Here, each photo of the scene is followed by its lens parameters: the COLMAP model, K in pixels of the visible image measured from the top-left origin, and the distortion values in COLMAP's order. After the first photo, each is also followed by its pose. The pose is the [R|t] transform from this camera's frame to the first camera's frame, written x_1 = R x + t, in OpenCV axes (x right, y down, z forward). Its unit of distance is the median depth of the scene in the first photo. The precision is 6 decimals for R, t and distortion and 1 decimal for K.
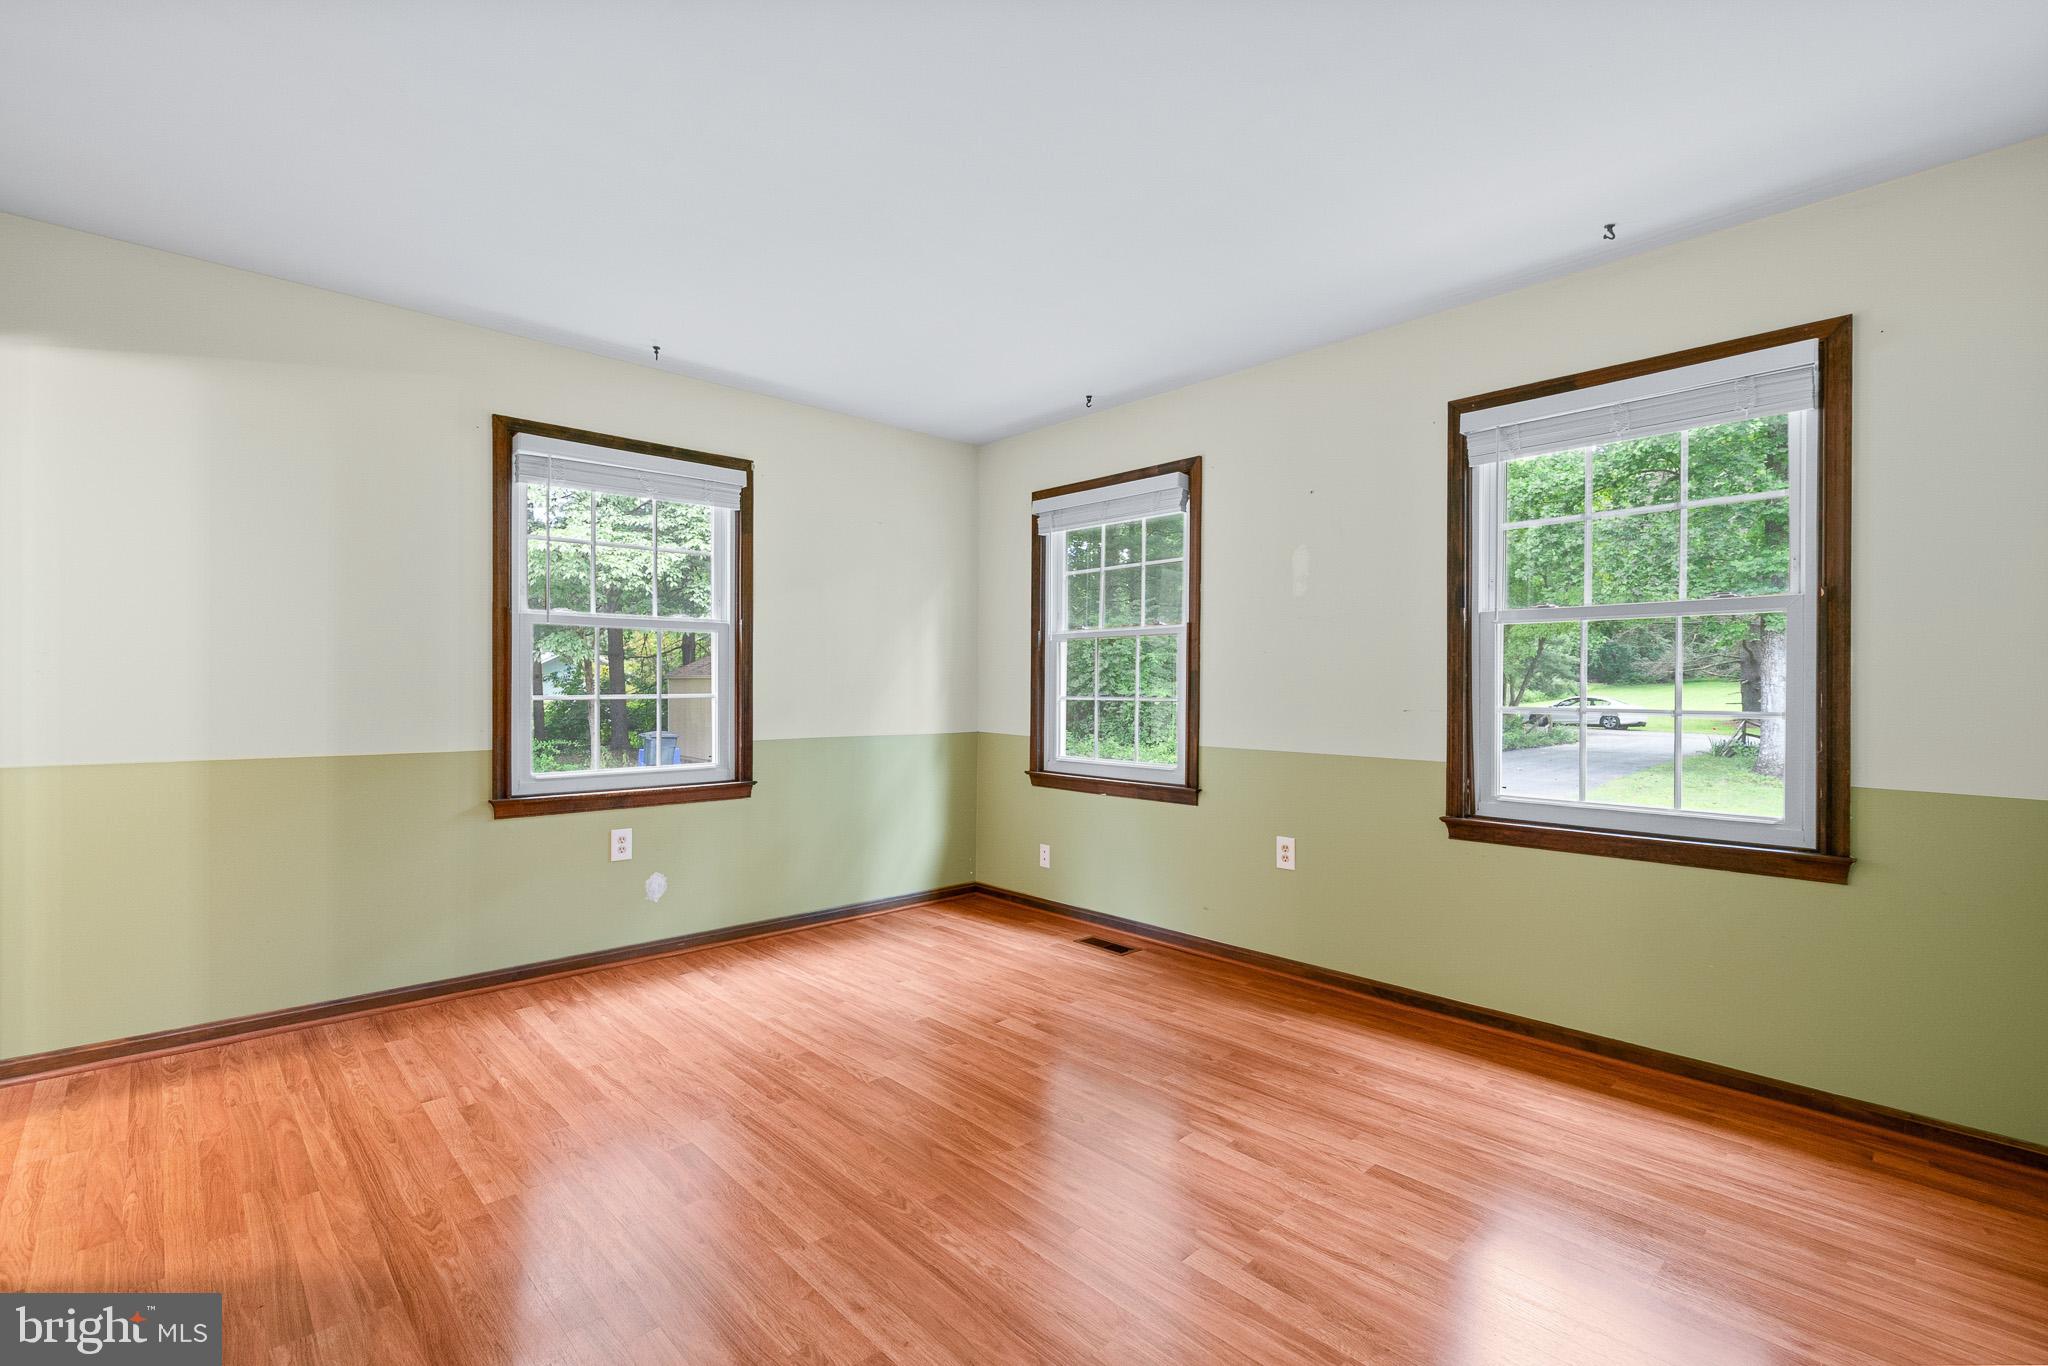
lens RADIAL K [[893.9, 0, 1028.2], [0, 893.9, 686.9], [0, 0, 1]] dist [-0.003847, -0.000507]
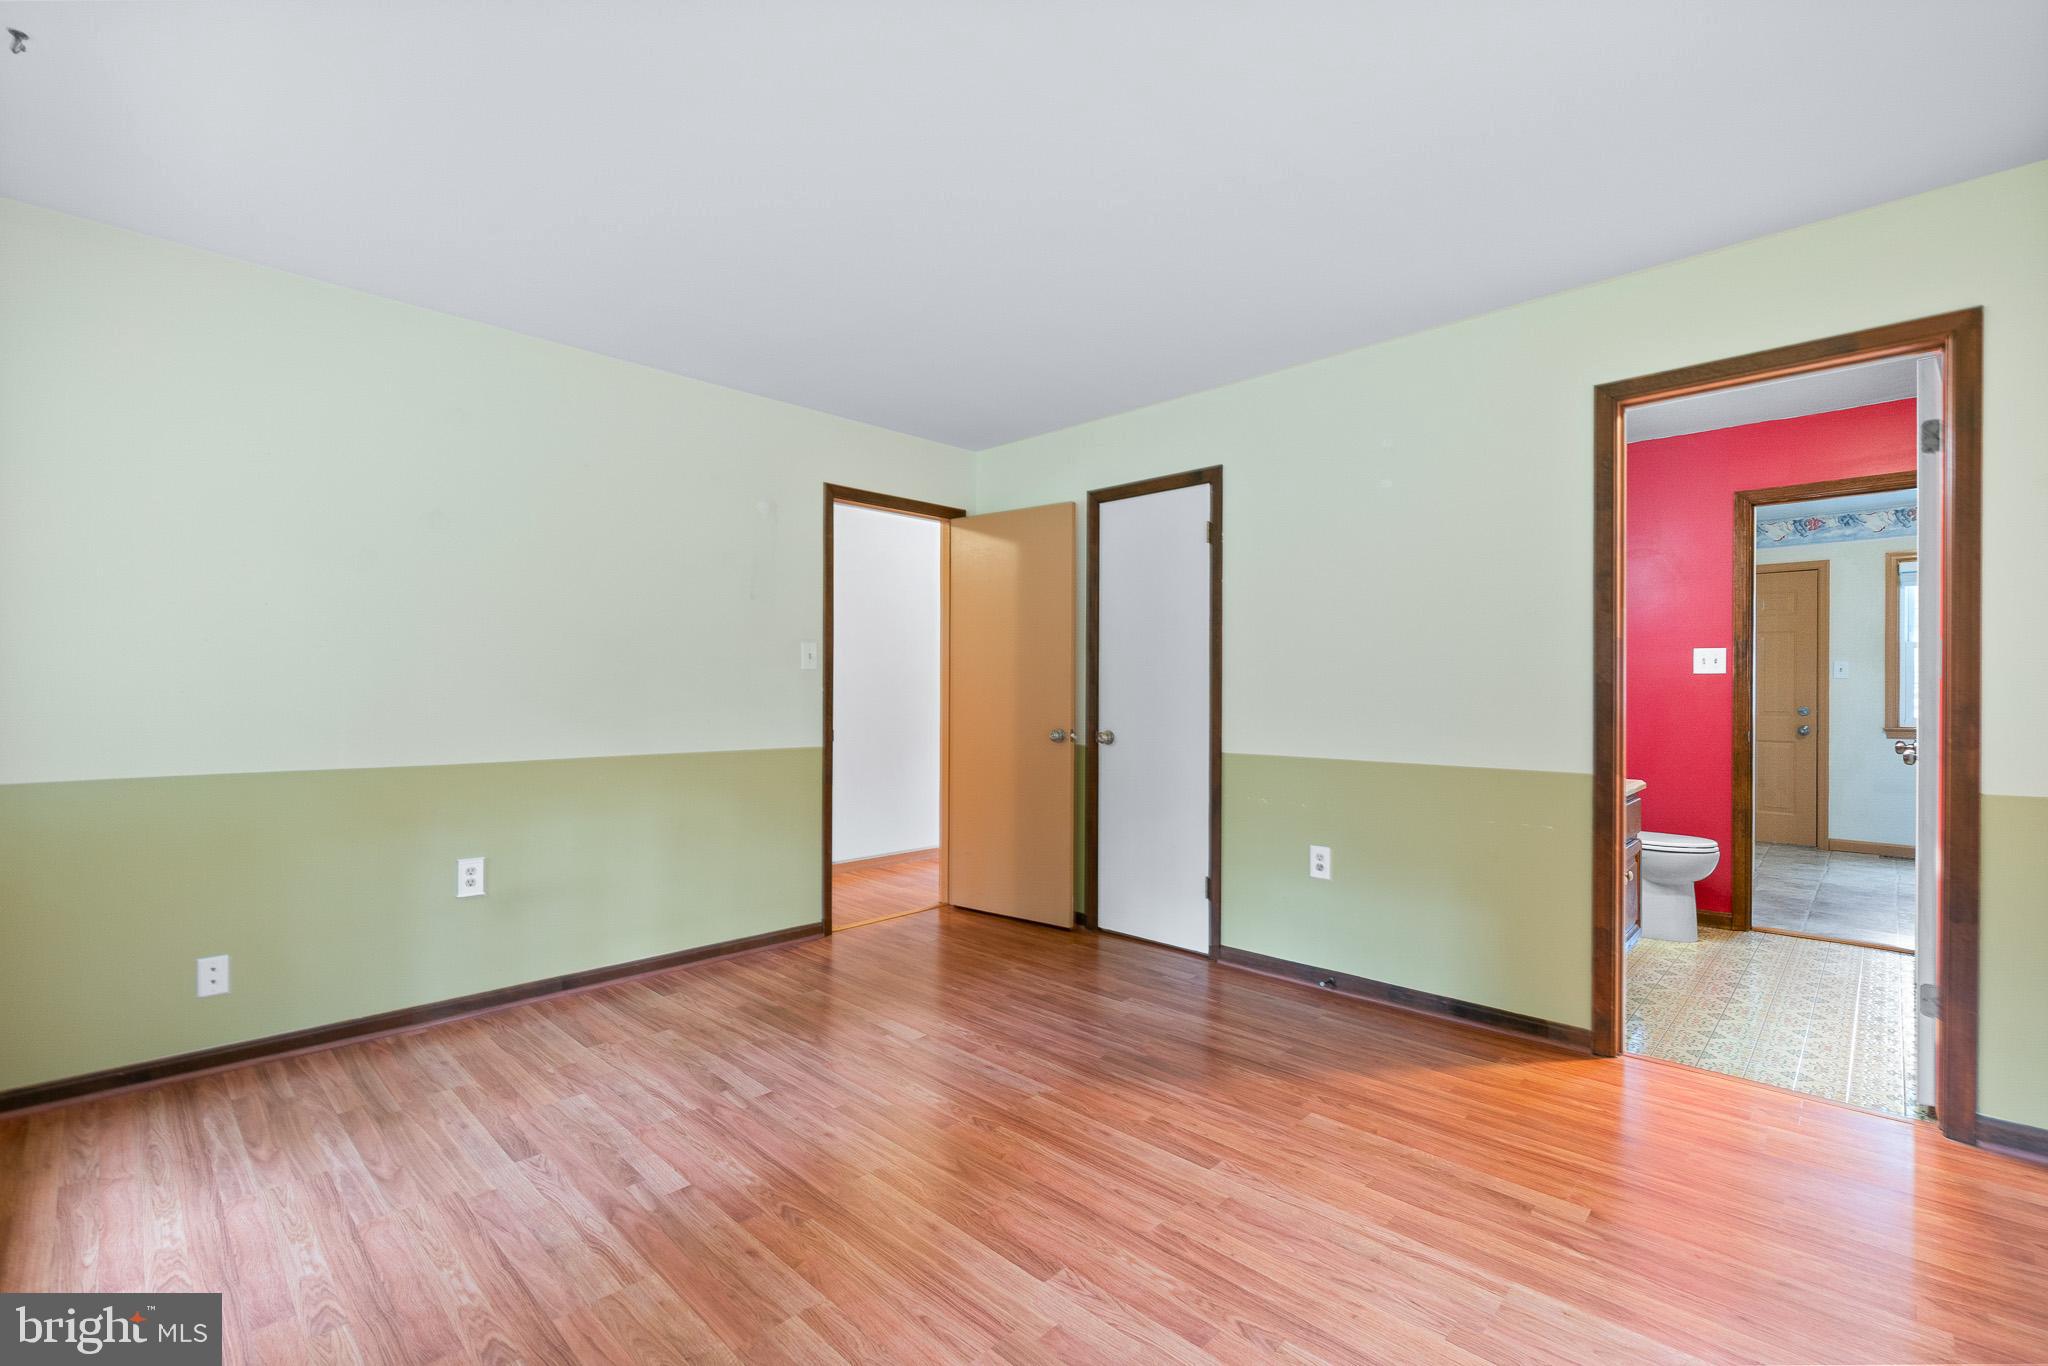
lens RADIAL K [[893.9, 0, 1020.3], [0, 893.9, 689.1], [0, 0, 1]] dist [-0.003847, -0.000507]
pose [[-0.999337, -0.010640, -0.034822, -0.140739], [-0.010601, 0.999943, -0.001317, -0.004160], [0.034834, -0.000947, -0.999393, 2.043378]]
